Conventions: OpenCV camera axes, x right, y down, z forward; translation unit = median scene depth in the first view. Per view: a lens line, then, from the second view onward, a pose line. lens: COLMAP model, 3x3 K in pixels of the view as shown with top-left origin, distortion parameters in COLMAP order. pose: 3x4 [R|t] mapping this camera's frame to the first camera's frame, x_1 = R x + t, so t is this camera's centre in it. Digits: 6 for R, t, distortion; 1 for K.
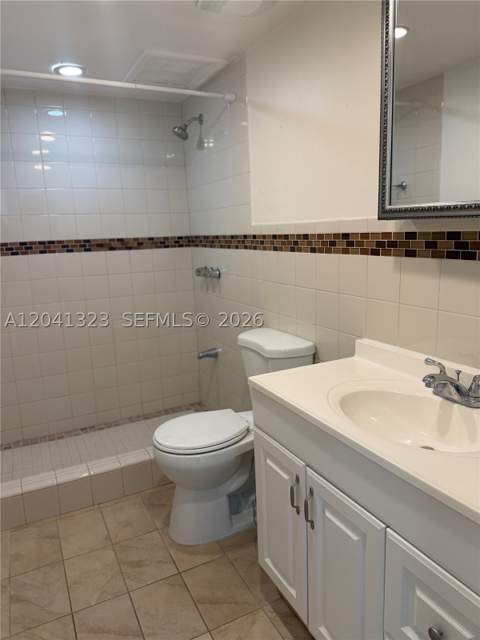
lens RADIAL K [[453.2, 0, 238.9], [0, 453.2, 324.6], [0, 0, 1]] dist [0.007981, -0.042394]
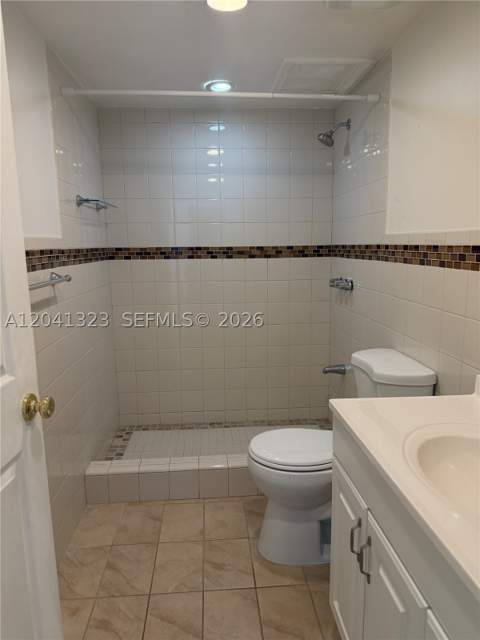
lens RADIAL K [[453.2, 0, 235.8], [0, 453.2, 326.2], [0, 0, 1]] dist [0.007981, -0.042394]
pose [[0.916692, 0.092109, -0.388835, 0.132009], [-0.099005, 0.995084, 0.002311, -0.009468], [0.387136, 0.036378, 0.921305, 0.053321]]
